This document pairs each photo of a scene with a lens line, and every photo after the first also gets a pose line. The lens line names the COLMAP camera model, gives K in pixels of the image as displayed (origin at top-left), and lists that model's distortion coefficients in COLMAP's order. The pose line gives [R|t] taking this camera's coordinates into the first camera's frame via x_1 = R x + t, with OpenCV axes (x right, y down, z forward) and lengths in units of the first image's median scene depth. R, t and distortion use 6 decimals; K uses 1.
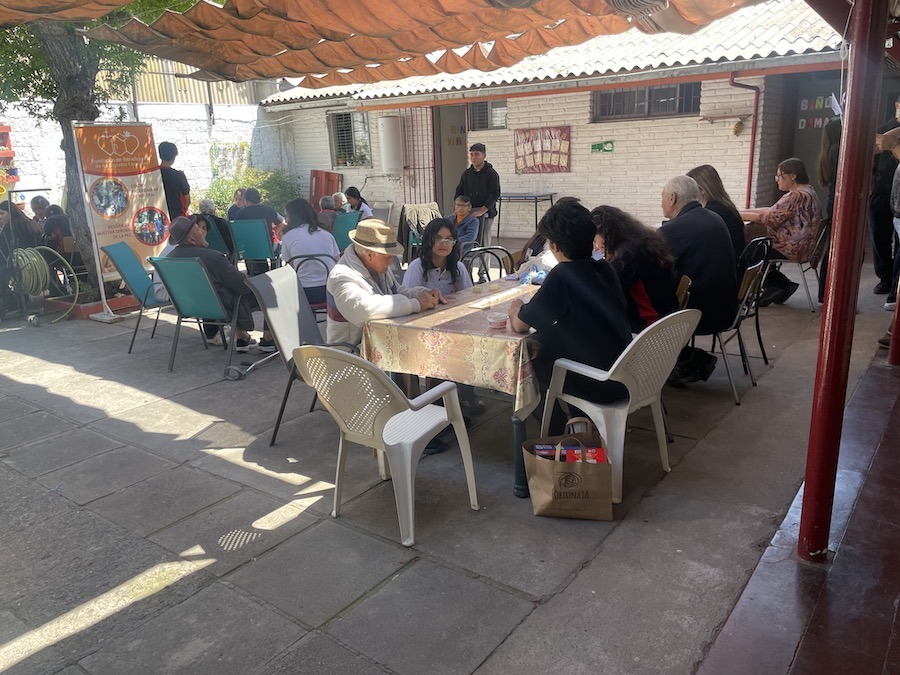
lens RADIAL K [[669.4, 0, 450.0], [0, 669.4, 337.5], [0, 0, 1]] dist [0.078786, -0.086018]
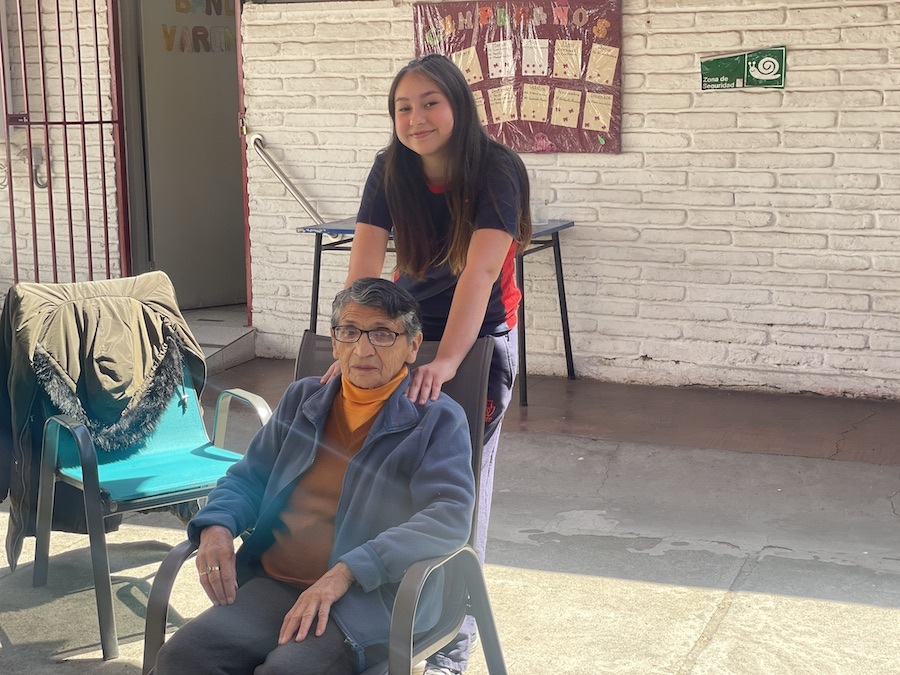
lens RADIAL K [[1349.1, 0, 450.0], [0, 1349.1, 337.5], [0, 0, 1]] dist [0.203286, -0.500016]
pose [[0.969870, -0.010306, 0.243405, -0.034669], [0.033834, 0.995121, -0.092679, -0.115761], [-0.241262, 0.098122, 0.965487, 0.465874]]
